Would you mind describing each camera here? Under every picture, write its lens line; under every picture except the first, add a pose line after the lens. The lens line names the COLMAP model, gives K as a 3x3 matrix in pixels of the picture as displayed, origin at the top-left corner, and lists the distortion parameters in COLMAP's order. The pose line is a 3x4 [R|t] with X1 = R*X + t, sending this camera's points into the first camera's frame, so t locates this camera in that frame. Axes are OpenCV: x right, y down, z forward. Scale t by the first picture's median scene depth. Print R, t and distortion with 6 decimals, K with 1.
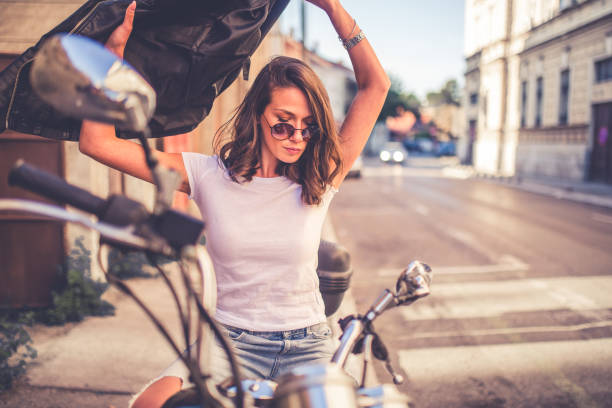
lens RADIAL K [[596.0, 0, 306.0], [0, 596.0, 204.0], [0, 0, 1]] dist [-0.069271, 0.106724]
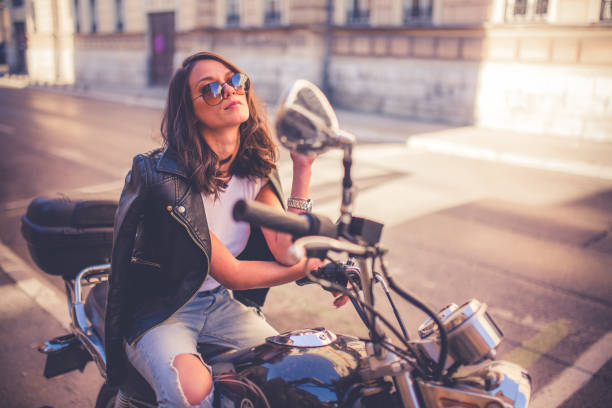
lens RADIAL K [[586.6, 0, 306.0], [0, 586.6, 204.0], [0, 0, 1]] dist [-0.072613, 0.108479]
pose [[0.737726, -0.168440, 0.653749, -0.168335], [0.059319, 0.980802, 0.185767, -0.035789], [-0.672489, -0.098265, 0.733555, 0.028156]]
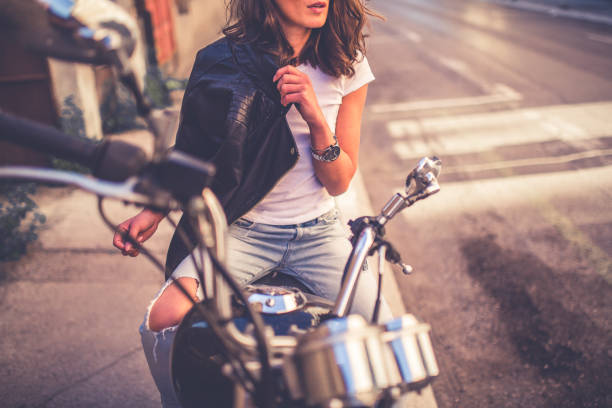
lens RADIAL K [[586.6, 0, 306.0], [0, 586.6, 204.0], [0, 0, 1]] dist [-0.072613, 0.108479]
pose [[0.998508, -0.054296, 0.005803, -0.004893], [0.050372, 0.956917, 0.285958, -0.028186], [-0.021080, -0.285239, 0.958225, 0.018887]]
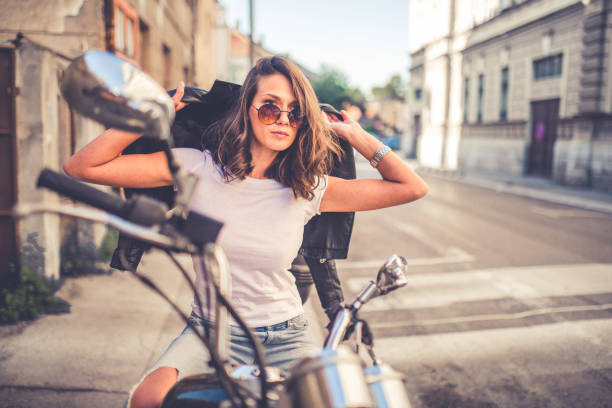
lens RADIAL K [[598.5, 0, 306.0], [0, 598.5, 204.0], [0, 0, 1]] dist [-0.076340, 0.118248]
pose [[0.995750, -0.004421, 0.091996, -0.019801], [0.003465, 0.999938, 0.010550, -0.002267], [-0.092037, -0.010187, 0.995703, -0.019960]]
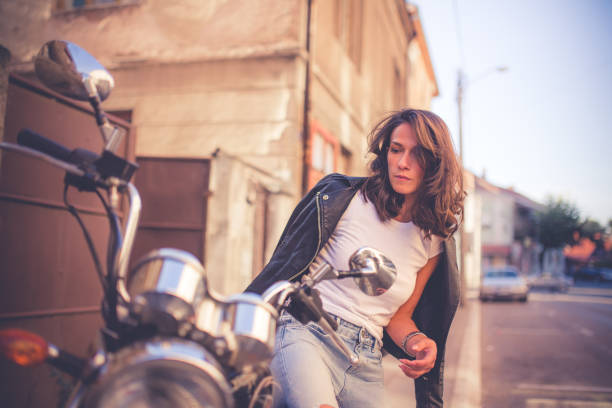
lens RADIAL K [[586.6, 0, 306.0], [0, 586.6, 204.0], [0, 0, 1]] dist [-0.072613, 0.108479]
pose [[0.958002, -0.006561, -0.286685, 0.097771], [-0.055030, 0.976951, -0.206246, 0.063084], [0.281431, 0.213361, 0.935561, -0.016290]]
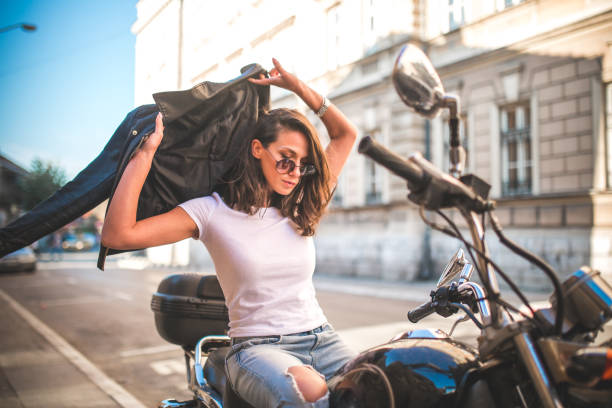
lens RADIAL K [[586.6, 0, 306.0], [0, 586.6, 204.0], [0, 0, 1]] dist [-0.072613, 0.108479]
pose [[0.840516, 0.021384, 0.541365, -0.195396], [0.066225, 0.987673, -0.141833, 0.036597], [-0.537725, 0.155064, 0.828738, 0.012716]]
